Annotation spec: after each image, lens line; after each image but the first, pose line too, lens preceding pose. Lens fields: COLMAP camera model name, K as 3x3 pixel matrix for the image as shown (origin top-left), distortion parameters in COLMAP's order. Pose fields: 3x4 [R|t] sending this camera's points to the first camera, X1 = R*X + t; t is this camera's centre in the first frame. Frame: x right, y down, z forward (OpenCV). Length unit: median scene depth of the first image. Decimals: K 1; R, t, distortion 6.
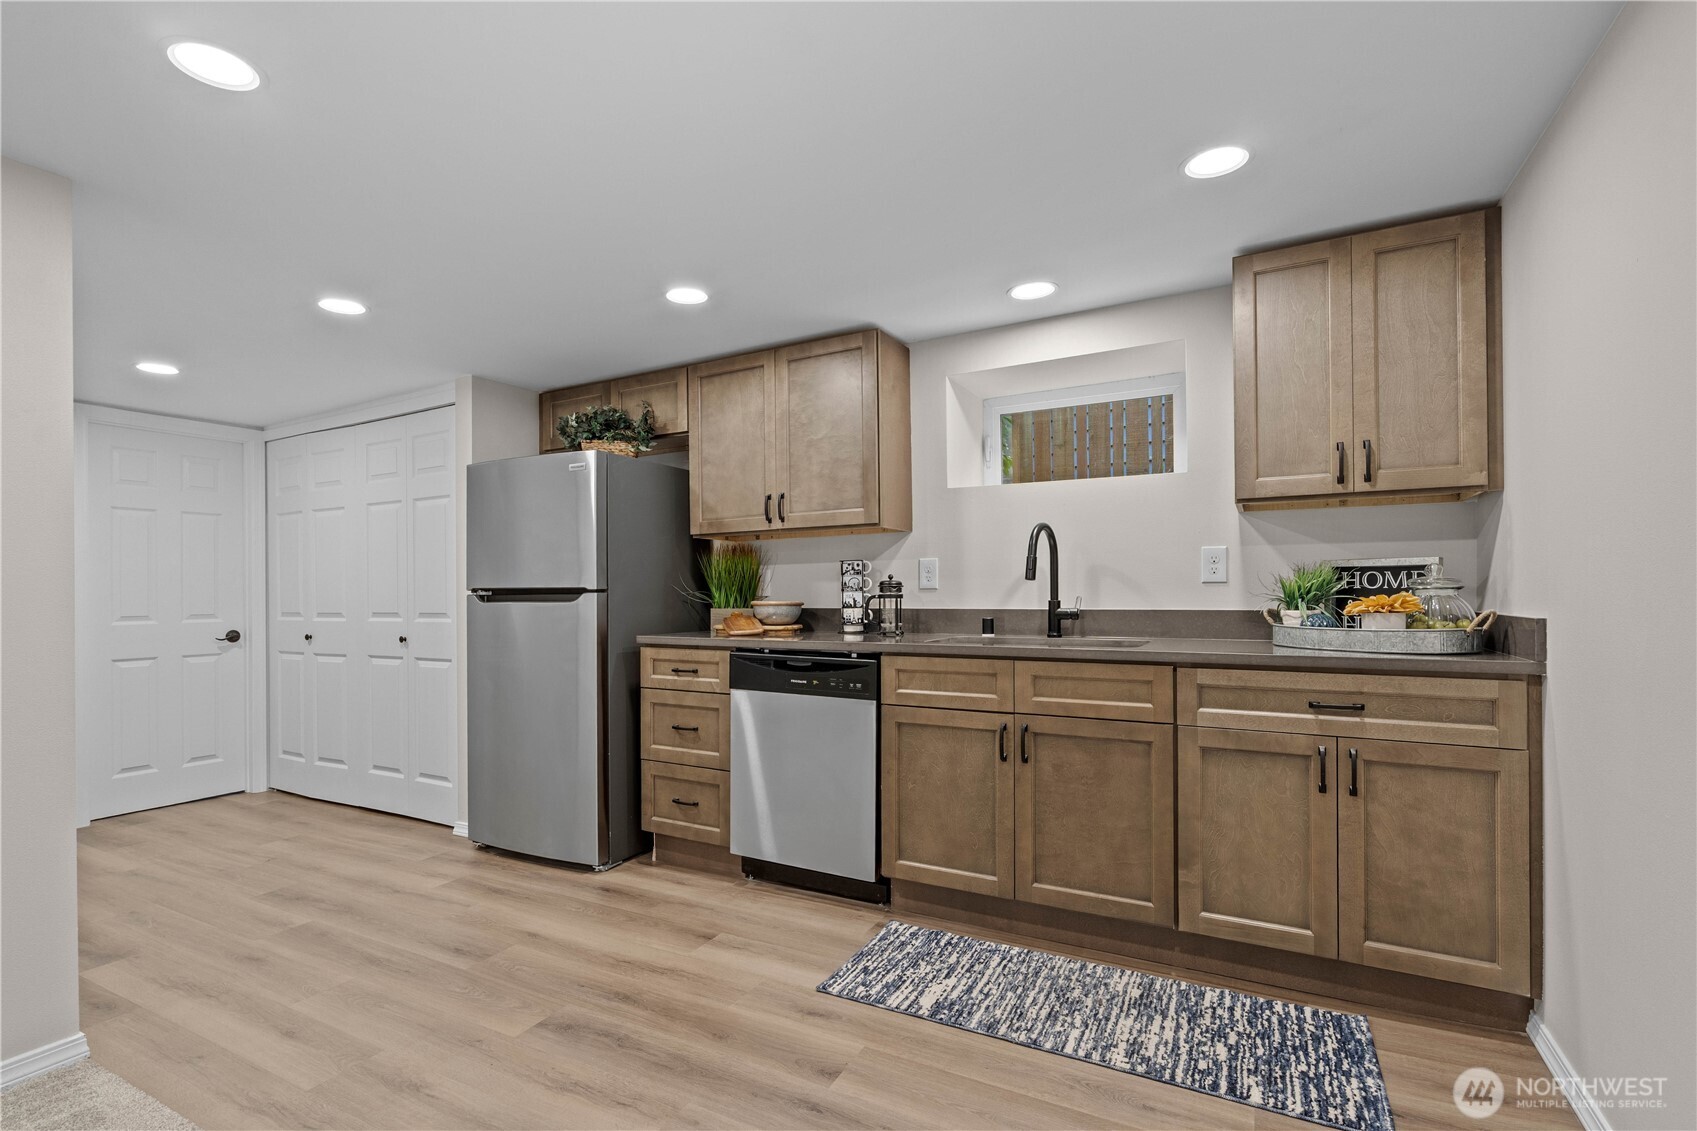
lens RADIAL K [[781.0, 0, 827.0], [0, 781.0, 564.1], [0, 0, 1]] dist [-0.002598, 0.000549]
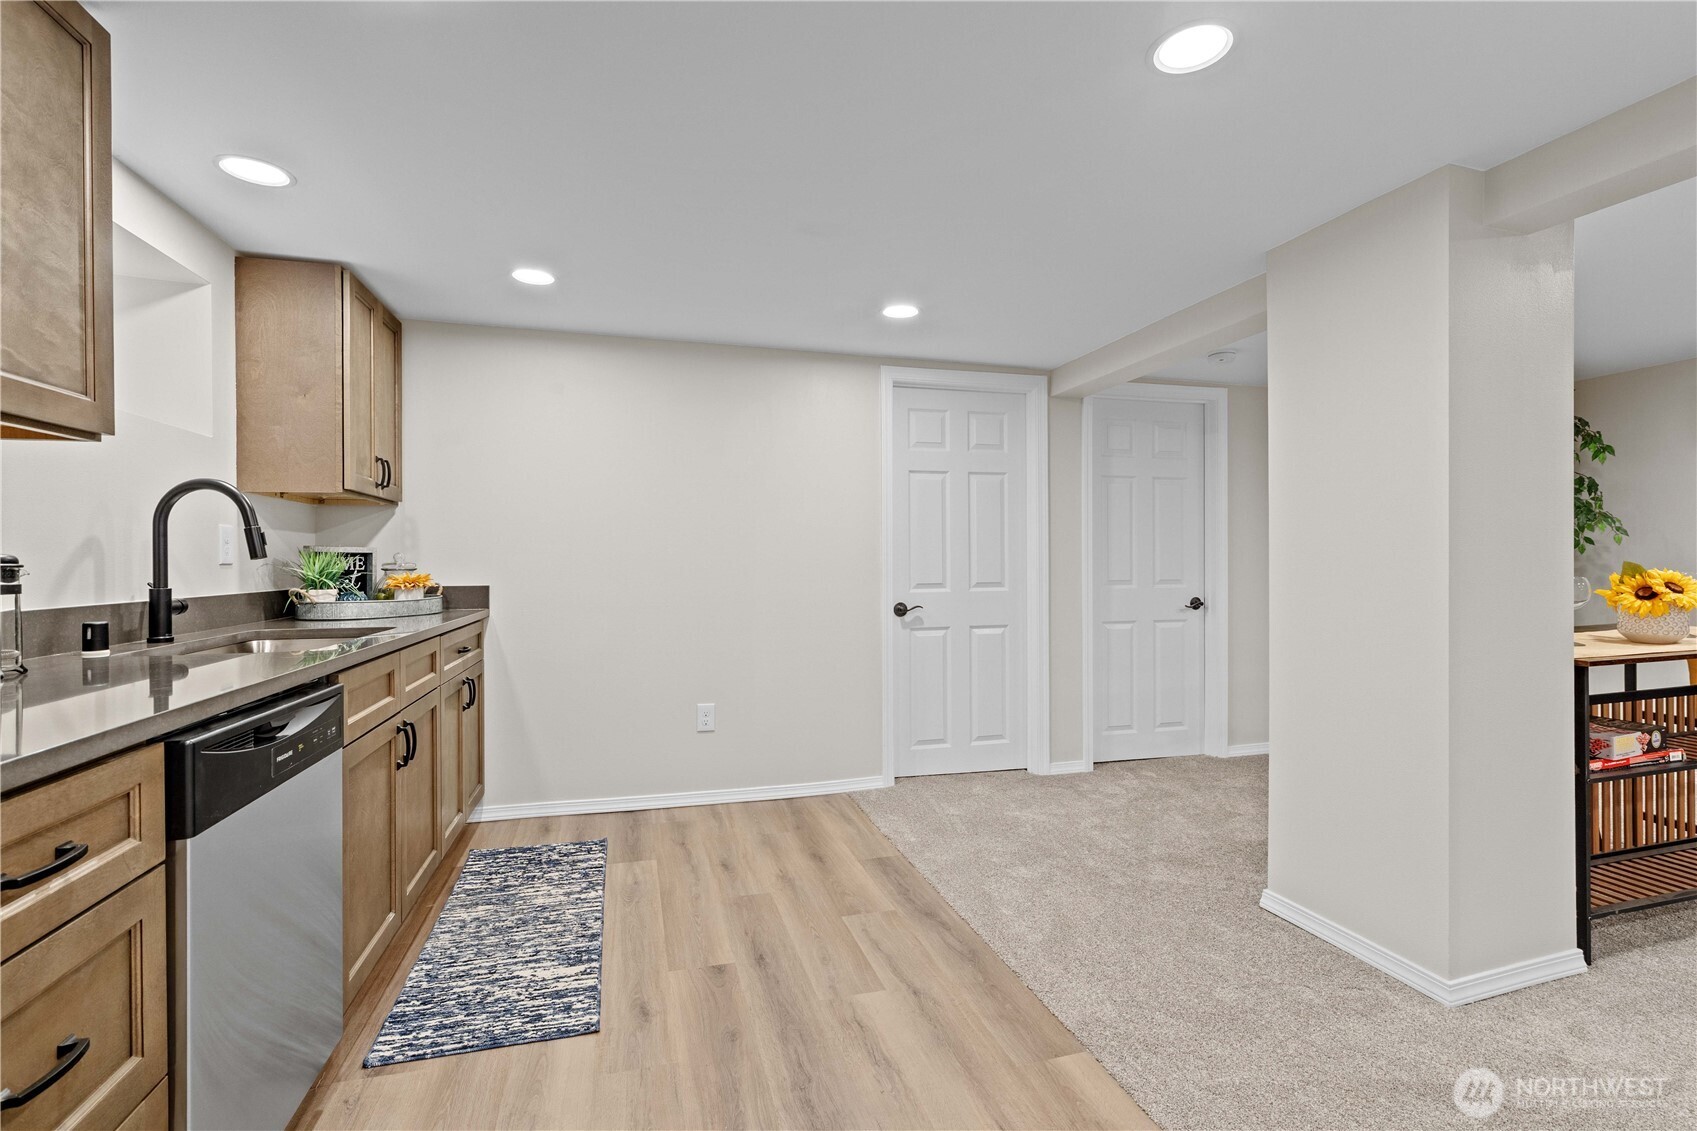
lens RADIAL K [[781.0, 0, 851.9], [0, 781.0, 571.0], [0, 0, 1]] dist [-0.002598, 0.000549]
pose [[-0.704270, 0.000060, 0.709932, -0.771043], [-0.014152, 0.999800, -0.014124, 0.044237], [-0.709791, -0.019994, -0.704128, 1.331910]]
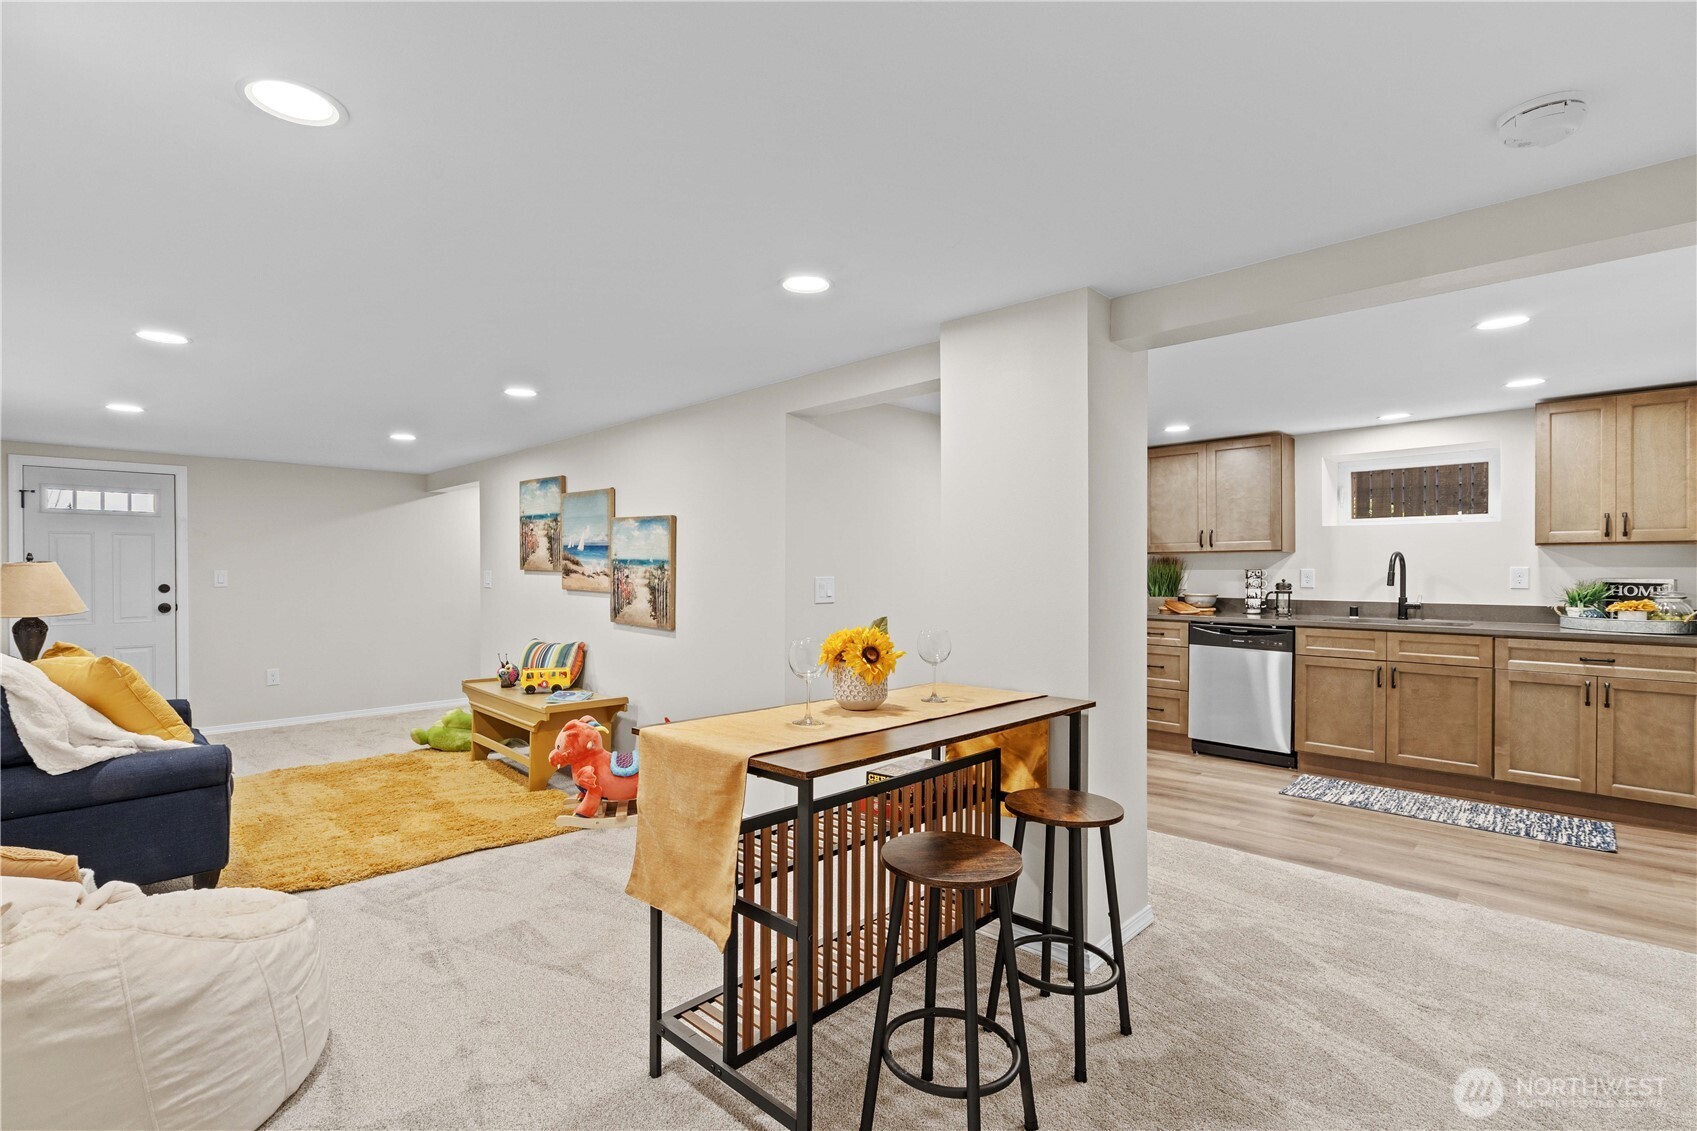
lens RADIAL K [[781.0, 0, 819.9], [0, 781.0, 553.3], [0, 0, 1]] dist [-0.002598, 0.000549]
pose [[0.964819, 0.001538, -0.262911, -0.581199], [0.004136, 0.999770, 0.021028, -0.107834], [0.262882, -0.021376, 0.964591, -1.141594]]
